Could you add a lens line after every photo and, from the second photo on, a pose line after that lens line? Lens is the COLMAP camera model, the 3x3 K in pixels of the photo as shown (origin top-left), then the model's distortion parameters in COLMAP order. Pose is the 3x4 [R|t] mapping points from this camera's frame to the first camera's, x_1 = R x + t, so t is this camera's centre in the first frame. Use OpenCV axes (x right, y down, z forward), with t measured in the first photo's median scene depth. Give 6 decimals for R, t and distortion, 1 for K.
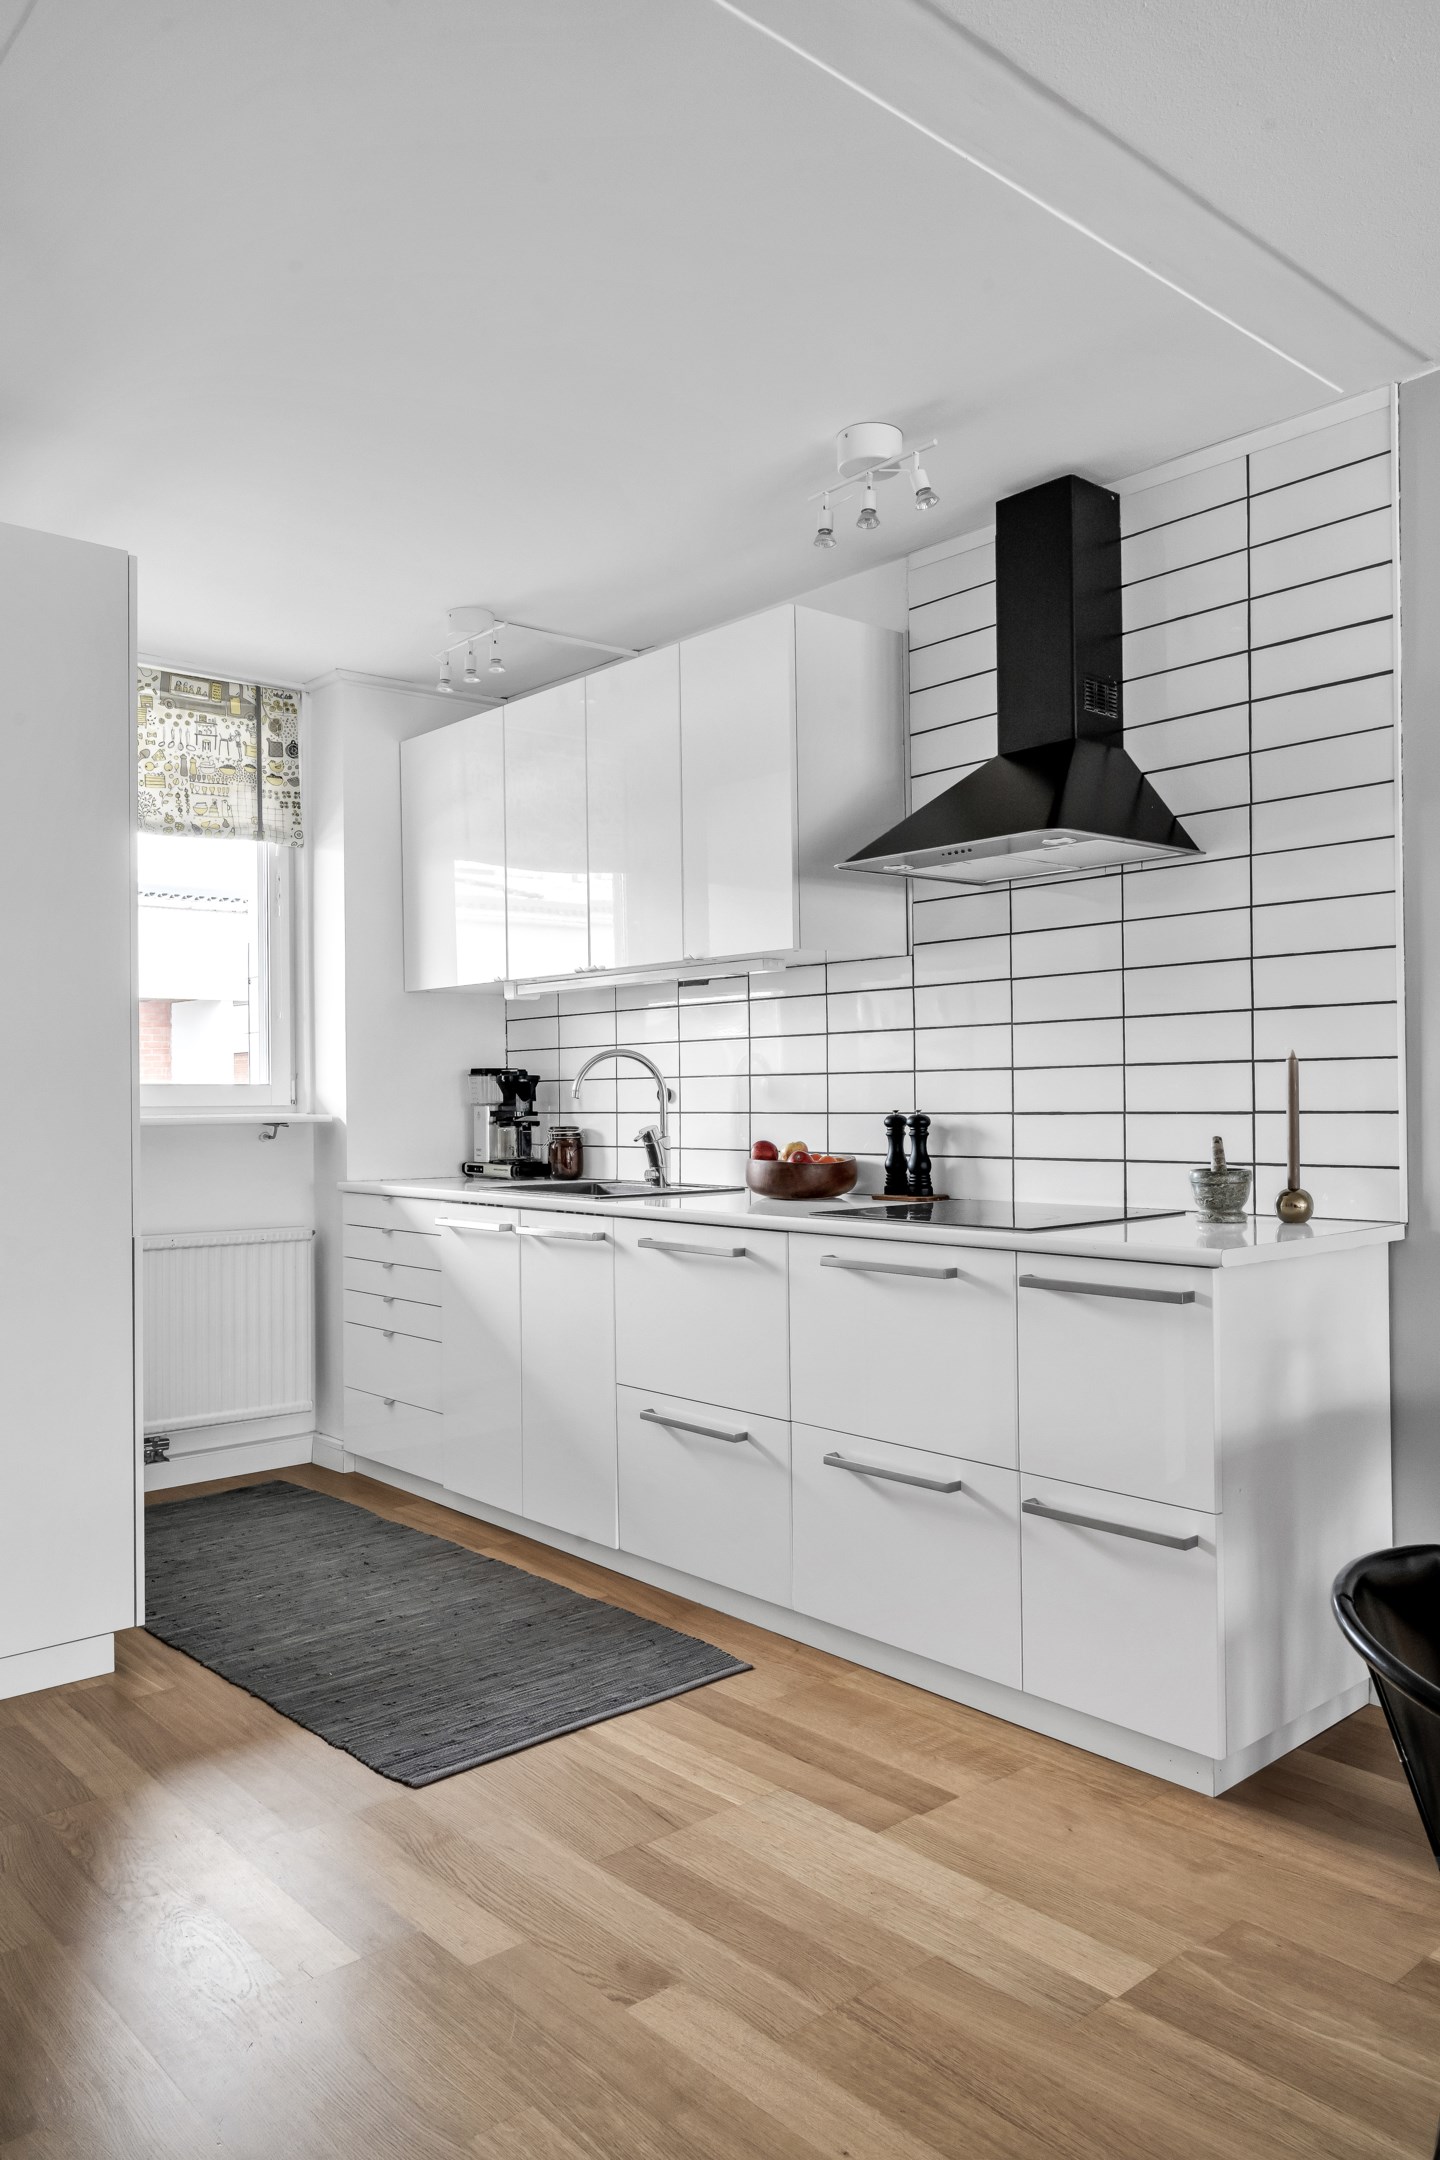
lens RADIAL K [[1530.3, 0, 720.0], [0, 1530.3, 1080.0], [0, 0, 1]] dist [-0.001323, -0.001388]
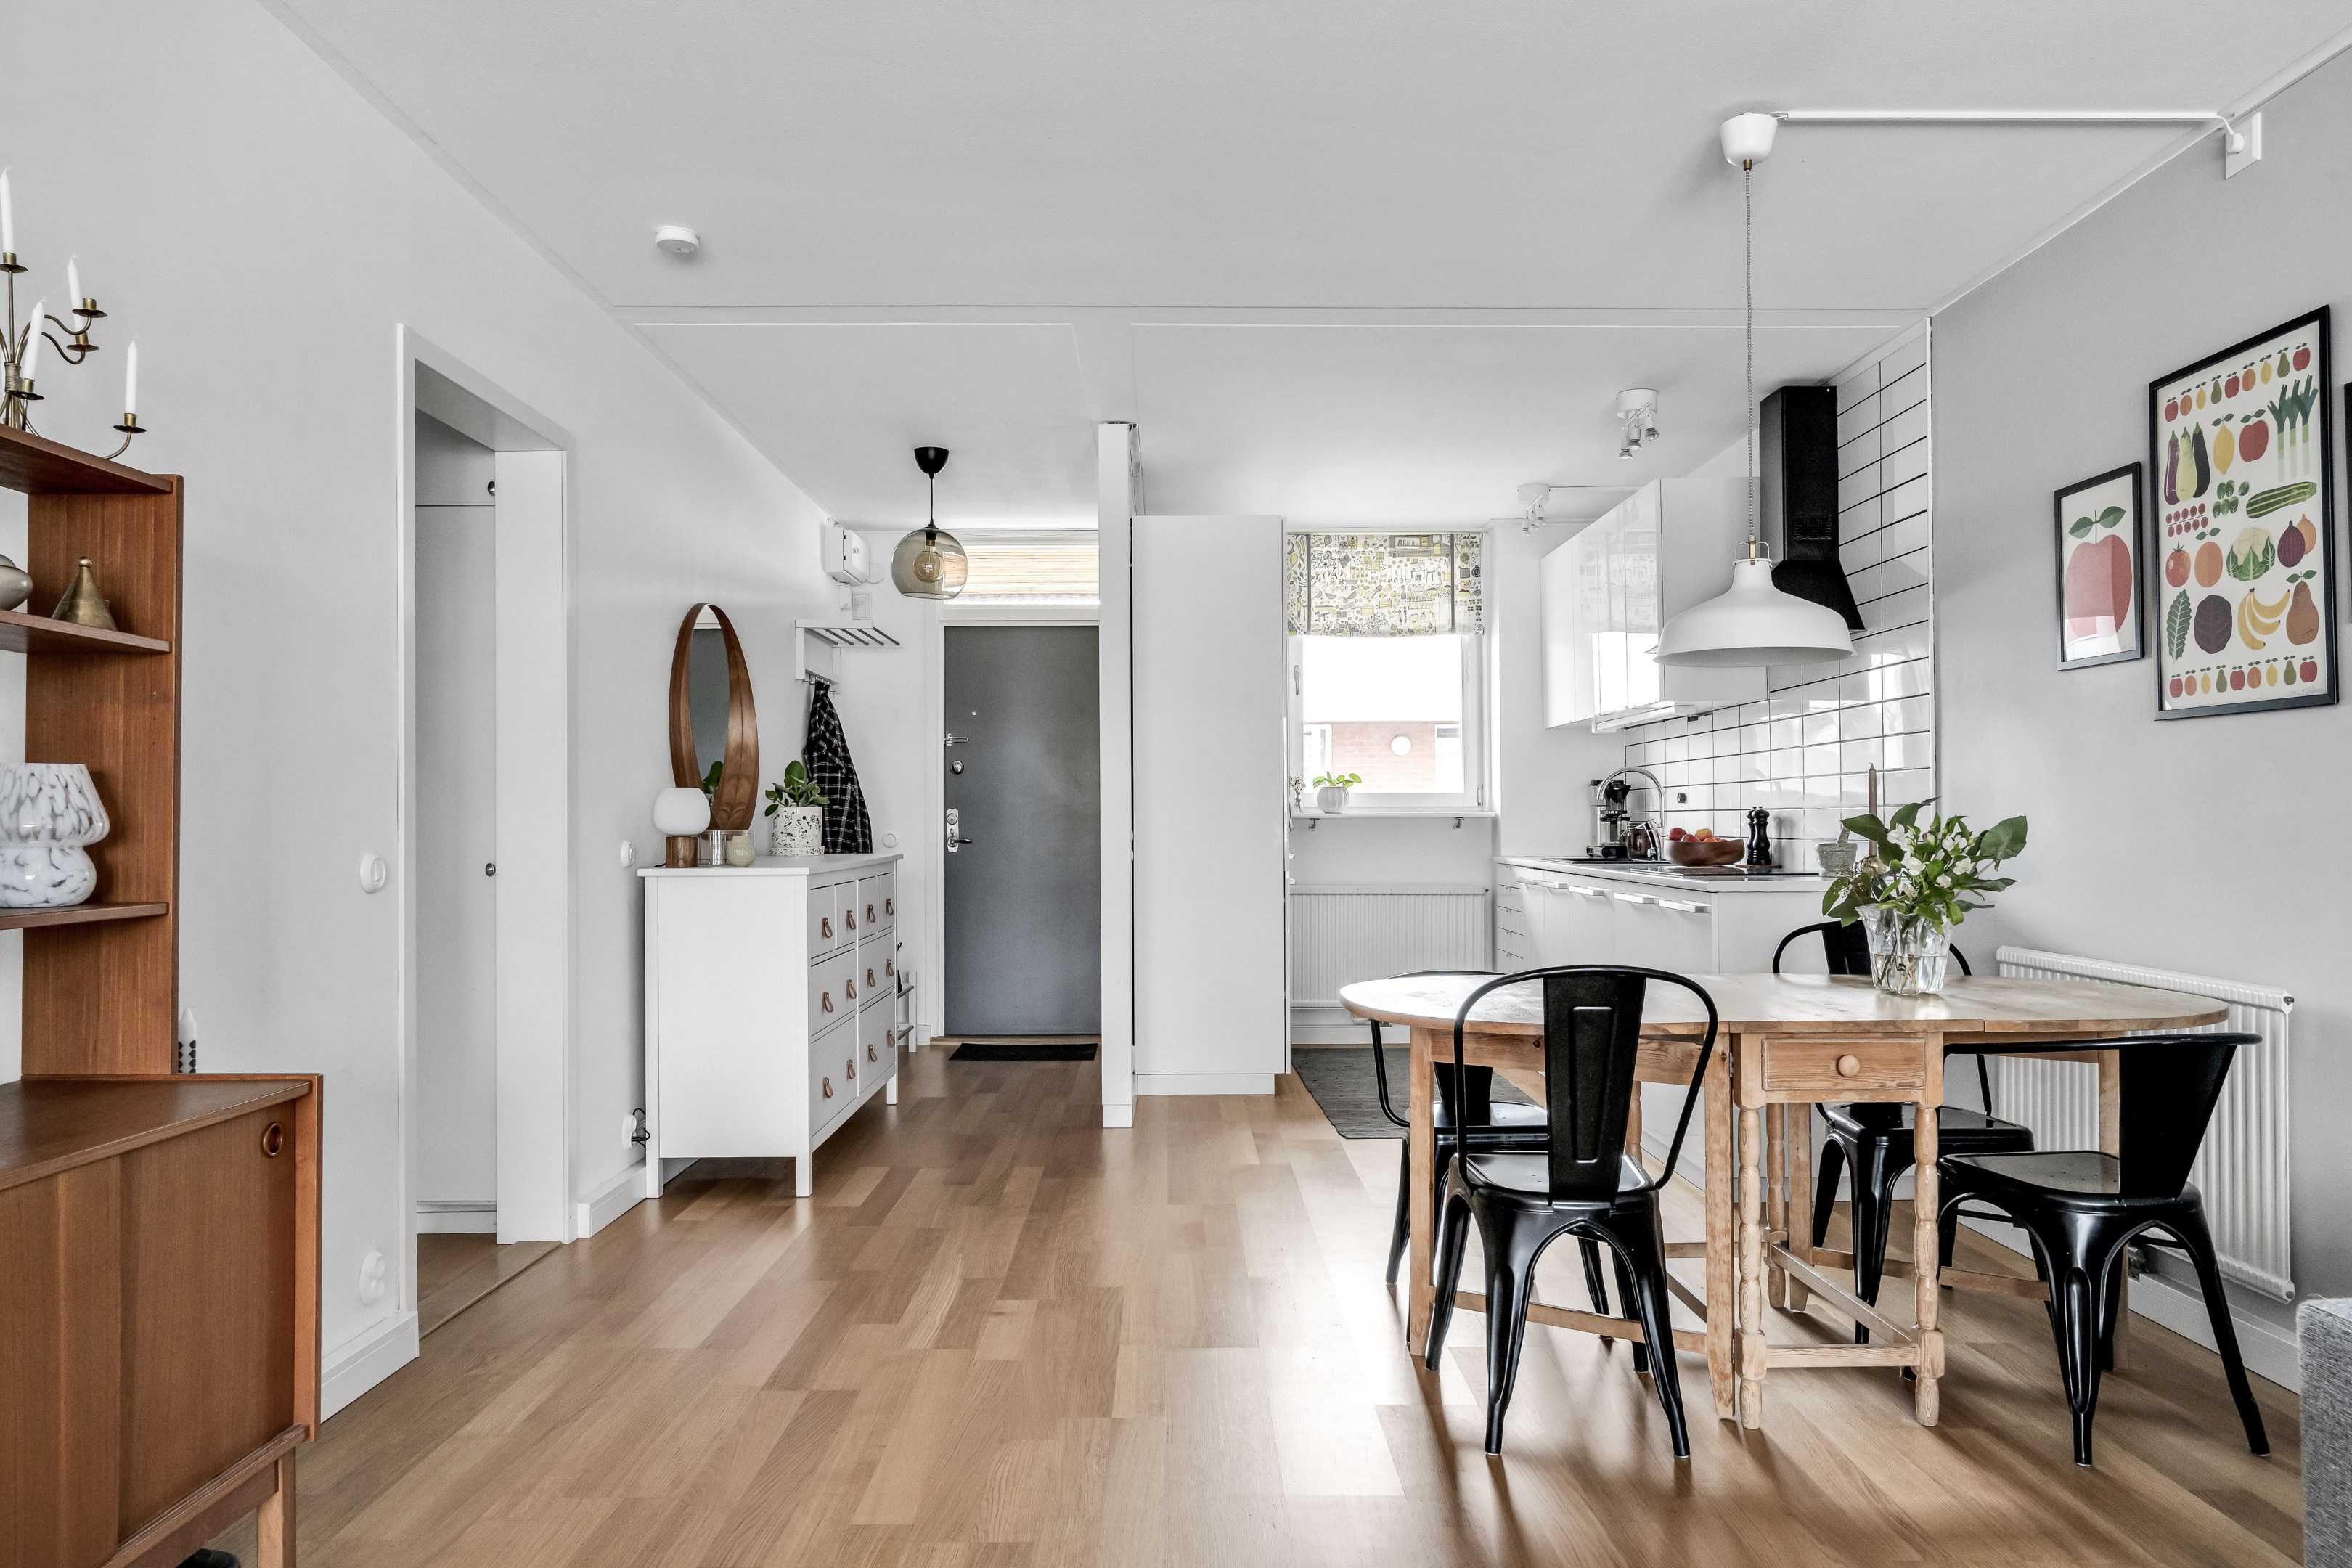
lens RADIAL K [[1599.4, 0, 1176.0], [0, 1599.4, 784.0], [0, 0, 1]] dist [-0.003424, 0.002983]
pose [[0.752494, -0.008702, -0.658542, 0.567729], [0.004507, 0.999957, -0.008063, 0.006160], [0.658584, 0.003100, 0.752501, -0.408284]]
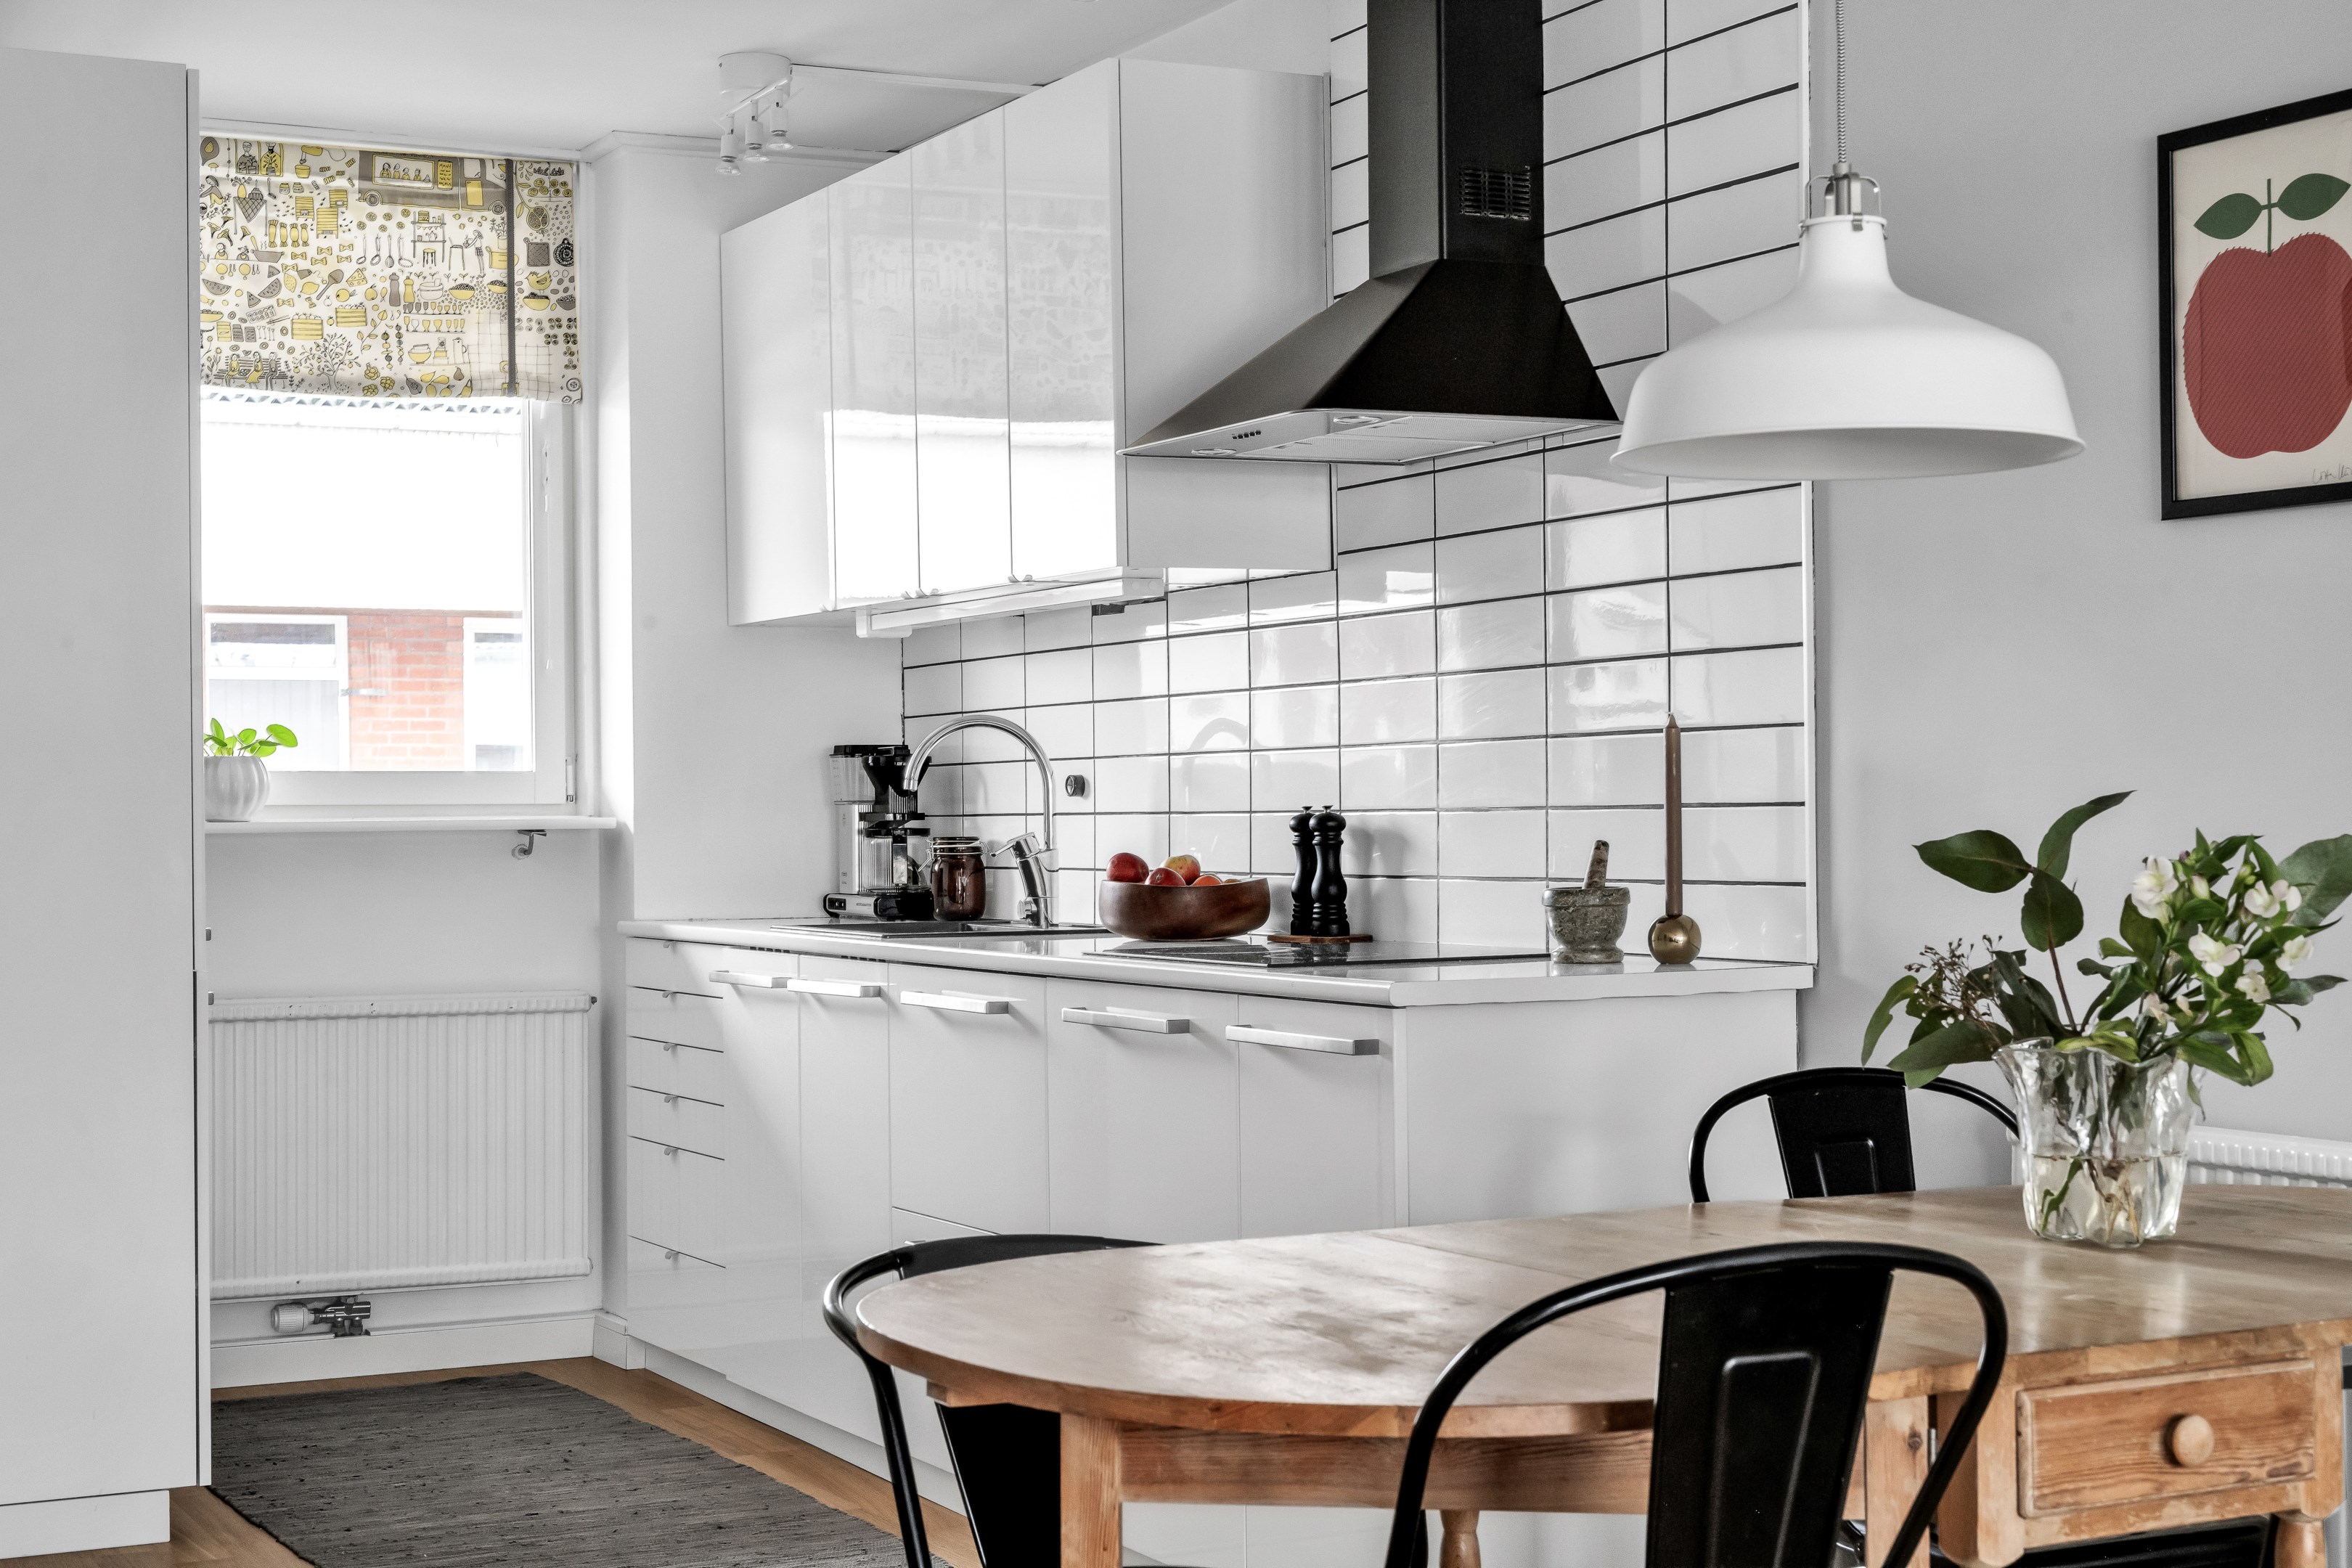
lens RADIAL K [[3379.1, 0, 1176.0], [0, 3379.1, 784.0], [0, 0, 1]] dist [0.000174, 0.024951]
pose [[0.970423, -0.001938, -0.241403, 0.332301], [0.003193, 0.999983, 0.004807, 0.002339], [0.241389, -0.005435, 0.970413, -0.341090]]
